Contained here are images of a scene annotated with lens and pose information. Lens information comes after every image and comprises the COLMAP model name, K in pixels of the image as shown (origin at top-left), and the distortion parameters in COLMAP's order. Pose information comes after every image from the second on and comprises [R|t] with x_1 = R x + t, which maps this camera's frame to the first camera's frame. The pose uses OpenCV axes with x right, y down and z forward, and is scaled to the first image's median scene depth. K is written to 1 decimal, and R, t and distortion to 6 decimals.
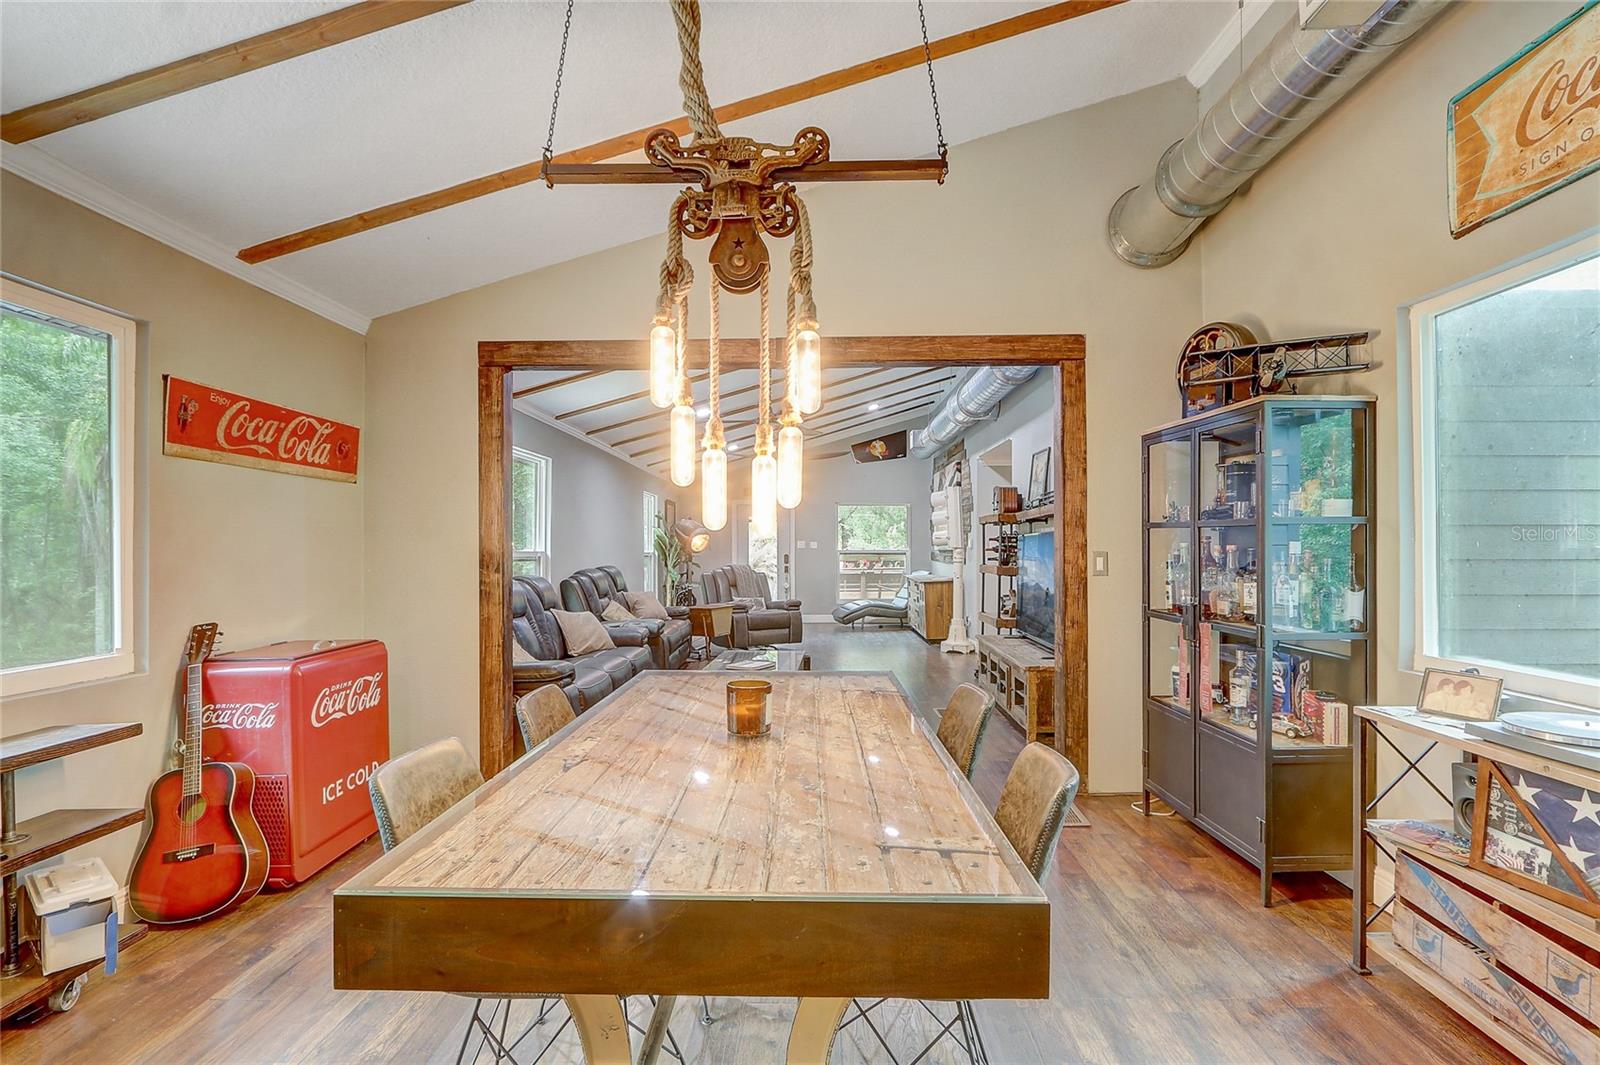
lens RADIAL K [[757.0, 0, 800.2], [0, 757.0, 541.4], [0, 0, 1]] dist [-0.012092, 0.001315]
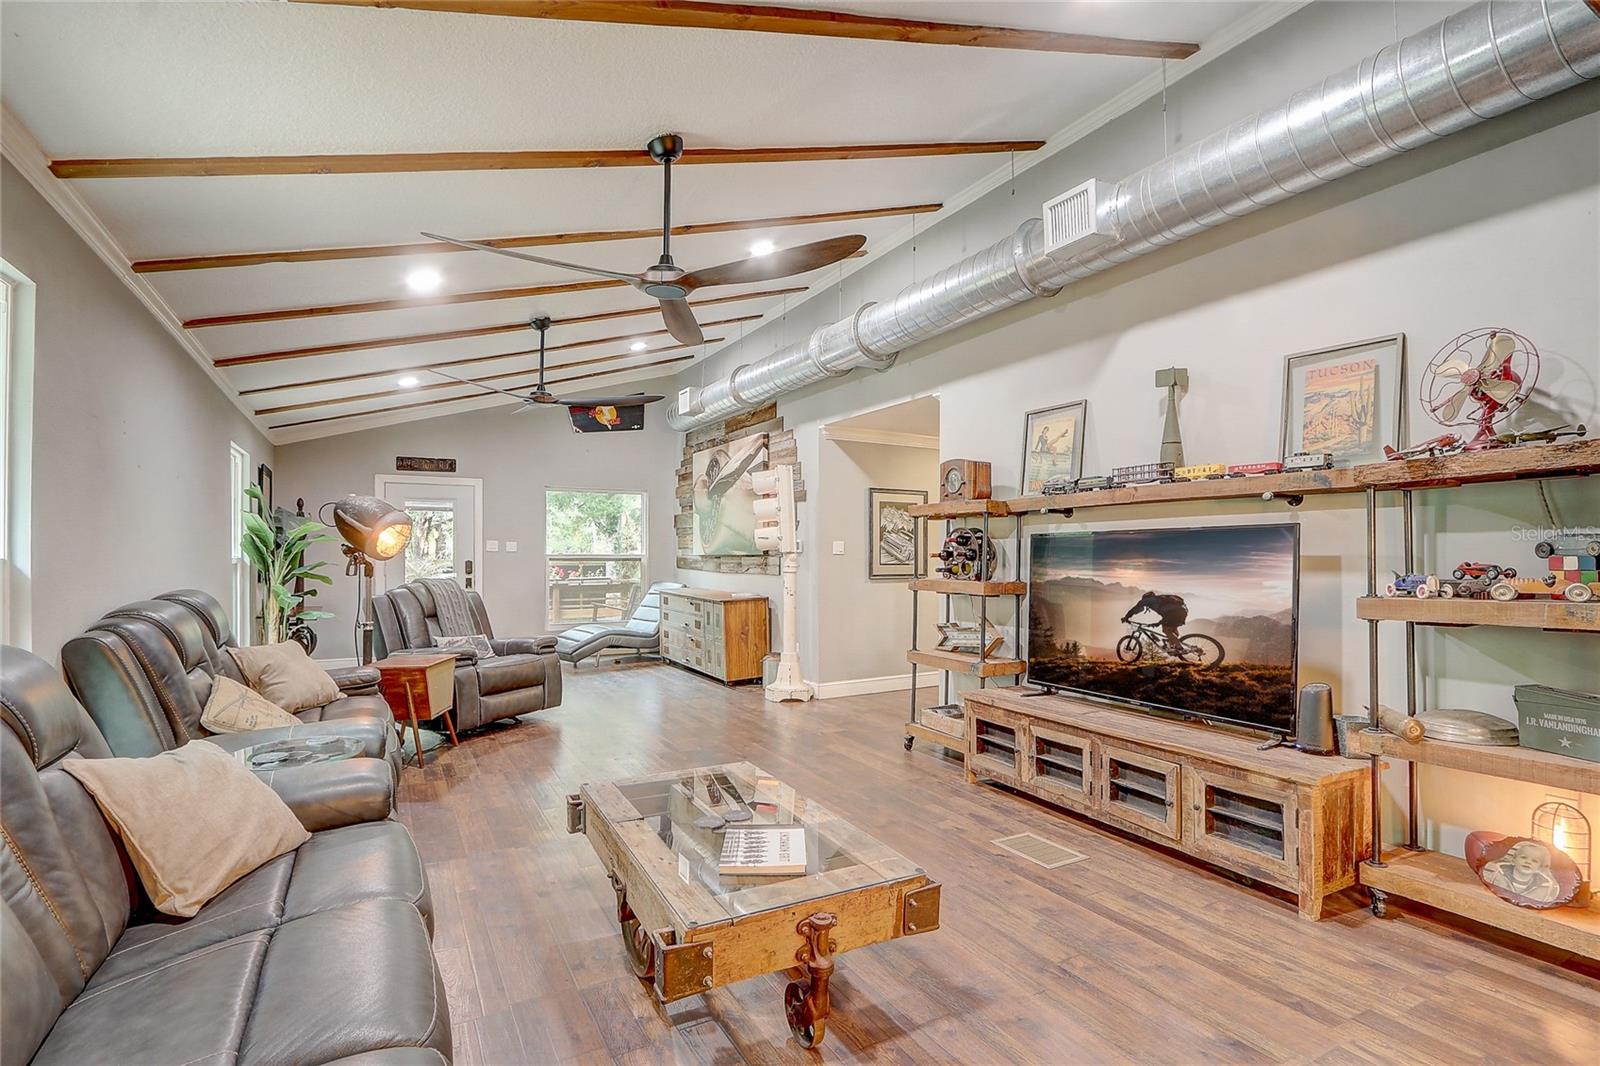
lens RADIAL K [[757.0, 0, 793.1], [0, 757.0, 555.8], [0, 0, 1]] dist [-0.012092, 0.001315]
pose [[0.863850, 0.004175, 0.503732, -0.135089], [-0.010714, 0.999892, 0.010085, 0.004195], [-0.503635, -0.014108, 0.863801, 0.355696]]
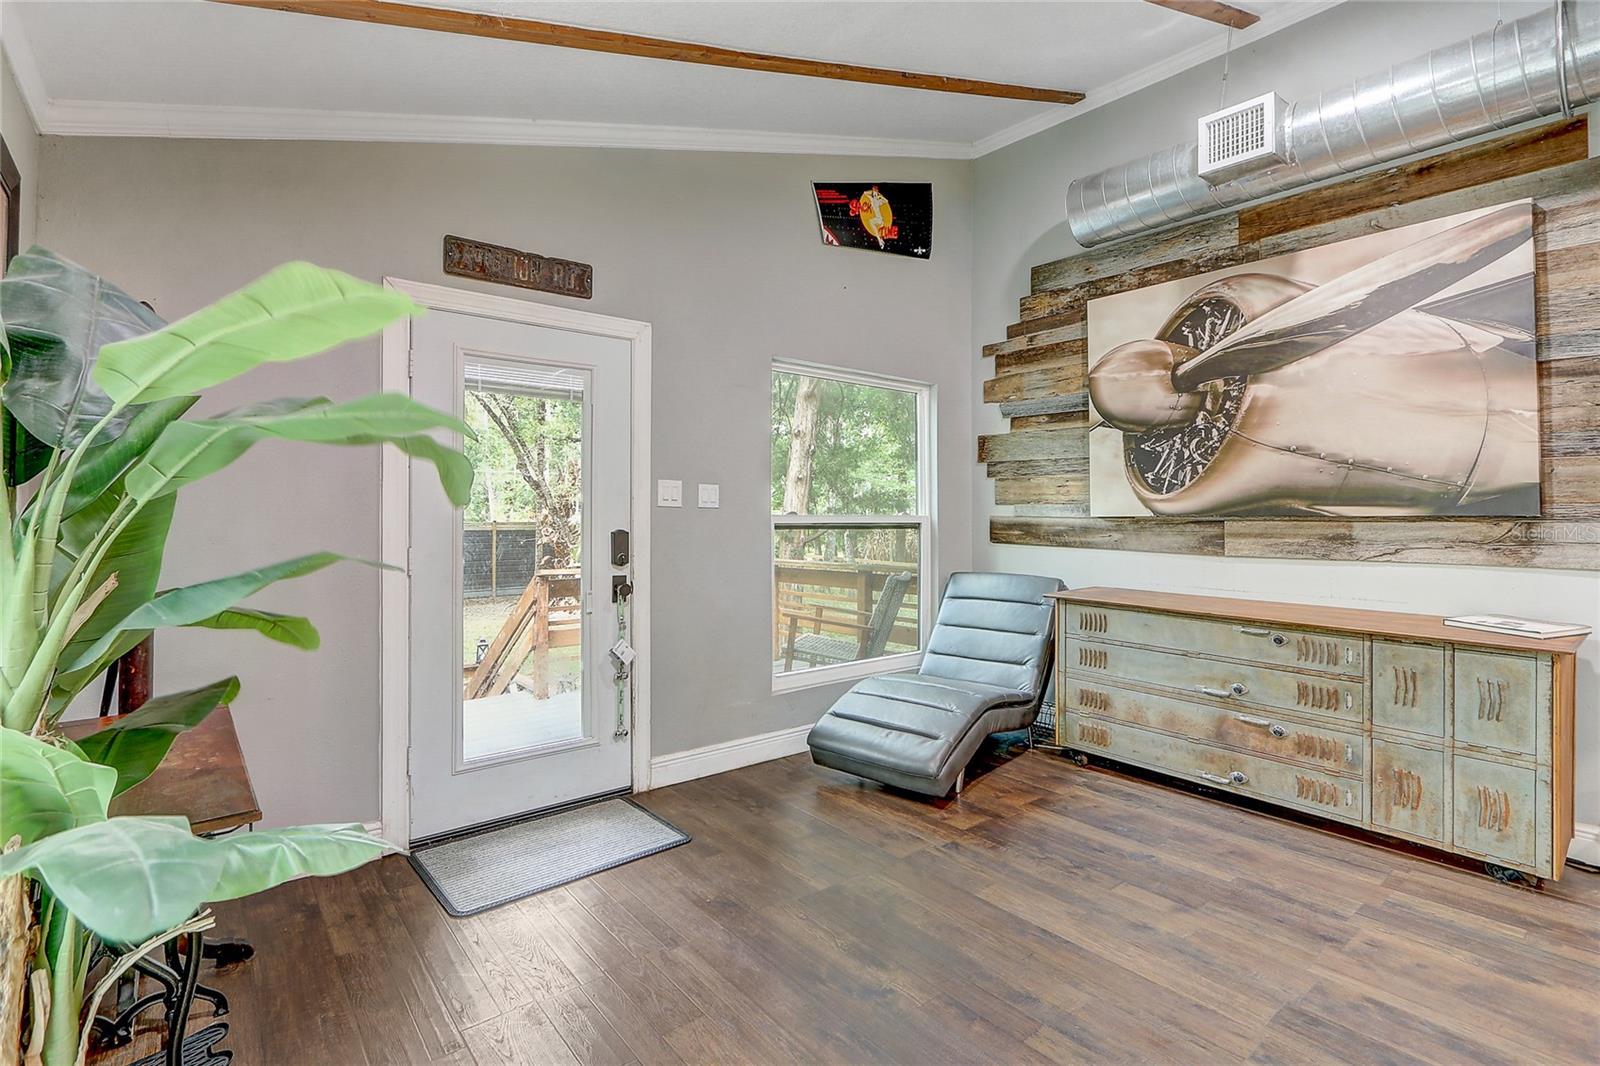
lens RADIAL K [[757.0, 0, 807.4], [0, 757.0, 505.2], [0, 0, 1]] dist [-0.012092, 0.001315]
pose [[0.754858, 0.016324, 0.655685, -0.176464], [-0.019368, 0.999809, -0.002594, 0.010366], [-0.655602, -0.010741, 0.755030, 0.967082]]
